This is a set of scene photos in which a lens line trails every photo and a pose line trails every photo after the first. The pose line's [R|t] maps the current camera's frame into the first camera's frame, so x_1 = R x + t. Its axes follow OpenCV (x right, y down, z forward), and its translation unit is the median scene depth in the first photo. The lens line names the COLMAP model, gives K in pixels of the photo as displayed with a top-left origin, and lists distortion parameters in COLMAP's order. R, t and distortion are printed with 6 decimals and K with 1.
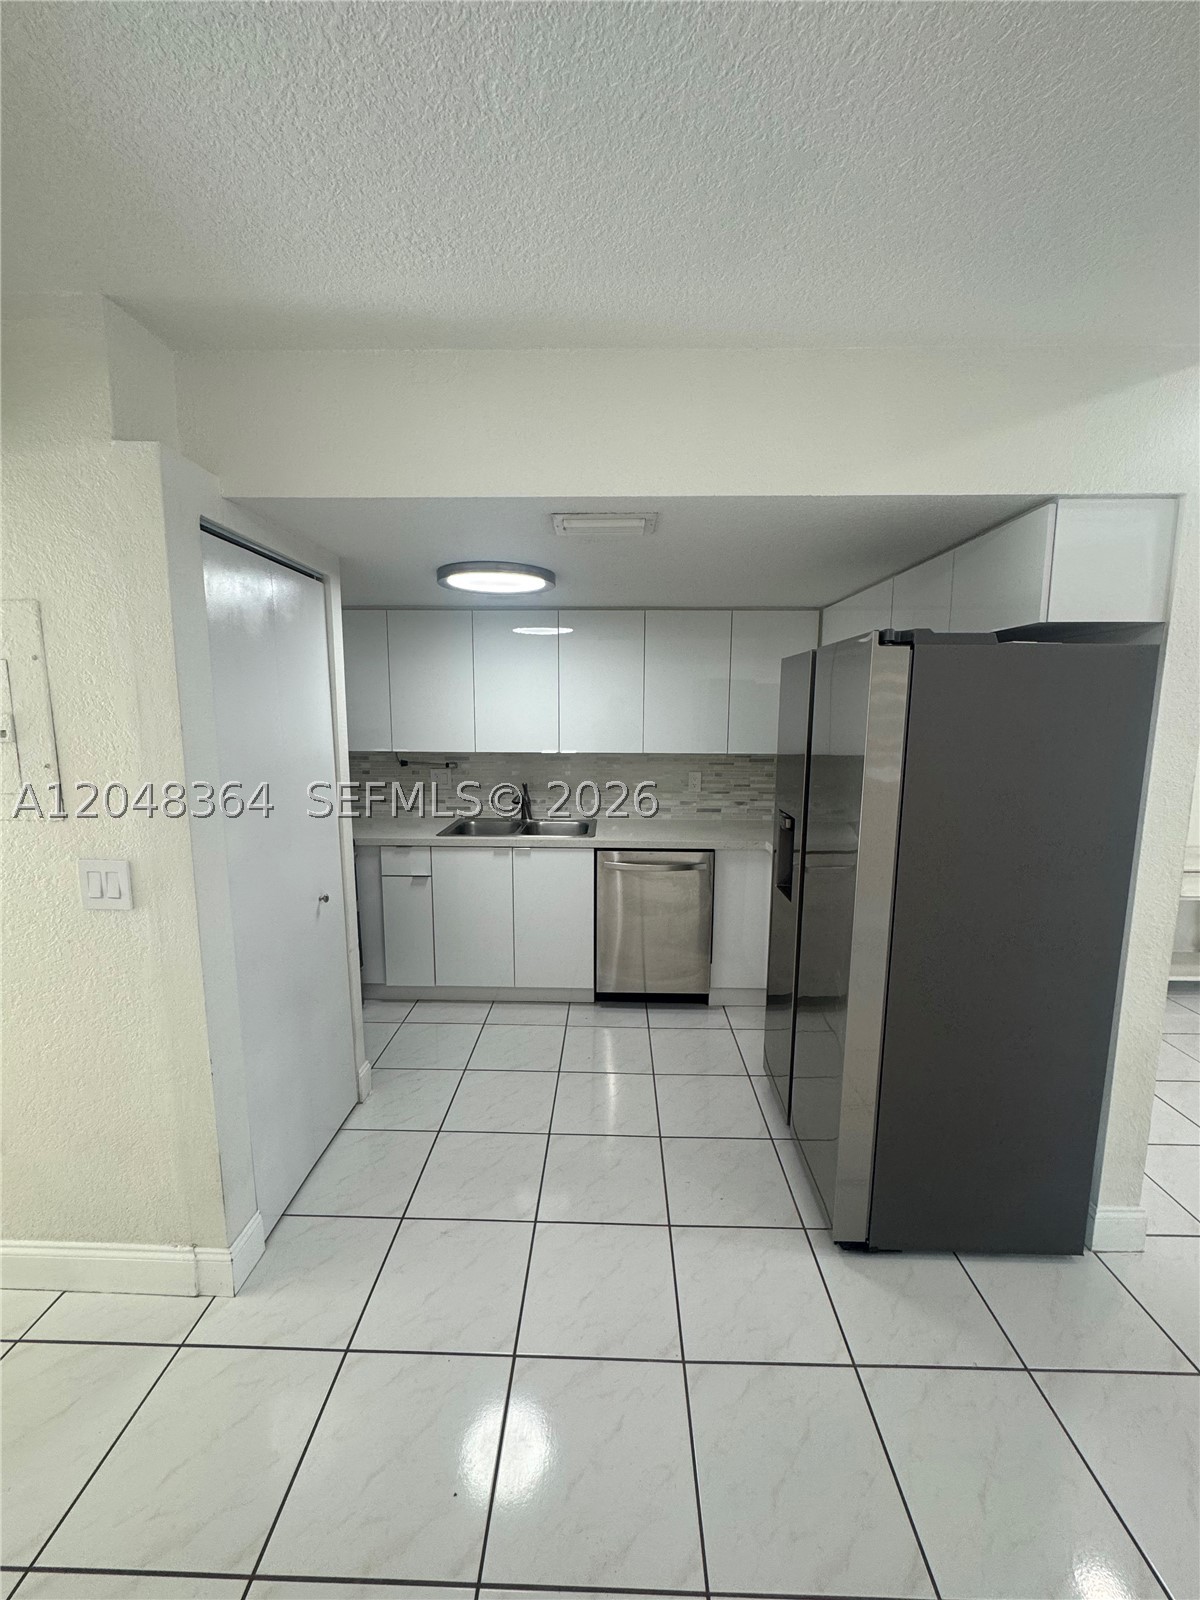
lens RADIAL K [[637.9, 0, 601.2], [0, 637.9, 796.1], [0, 0, 1]] dist [-0.002789, -0.000012]
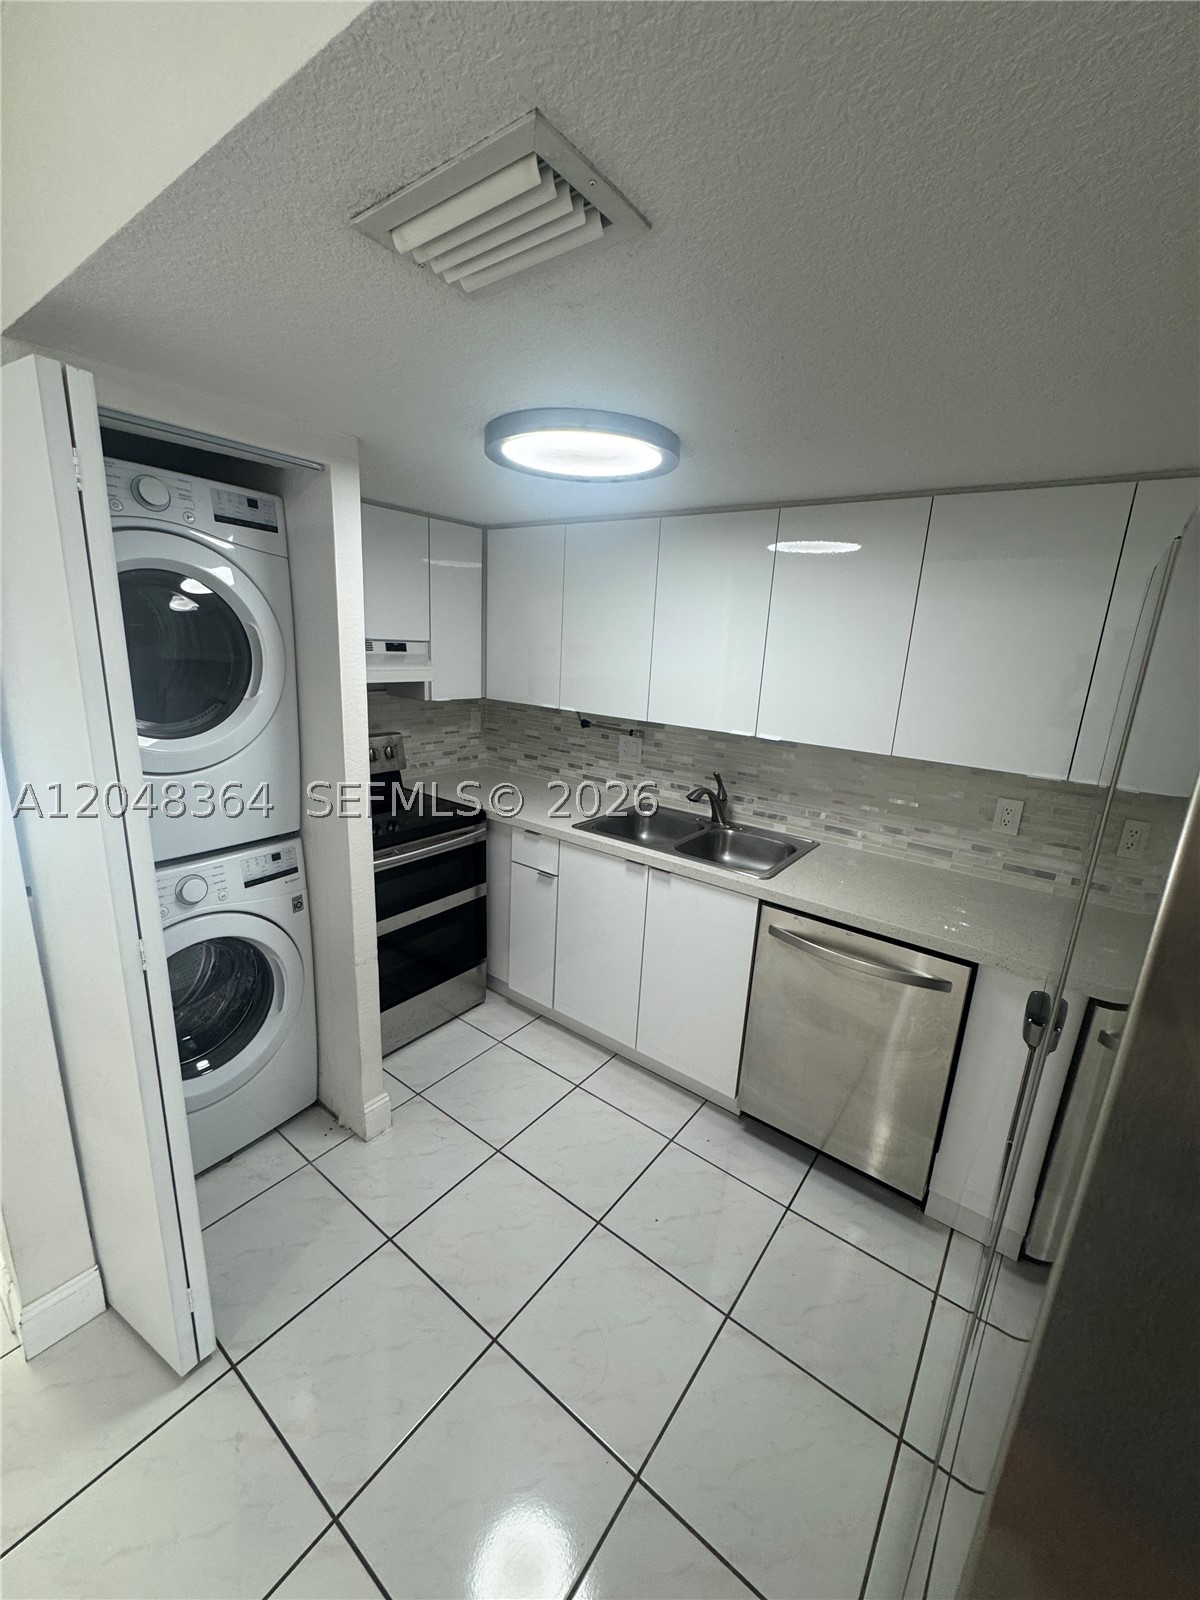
lens RADIAL K [[641.9, 0, 600.7], [0, 641.9, 795.7], [0, 0, 1]] dist [-0.002805, -0.000040]
pose [[0.811517, 0.176395, -0.557068, 0.186080], [-0.126113, 0.983751, 0.127787, -0.074545], [0.570558, -0.033448, 0.820576, 0.377539]]
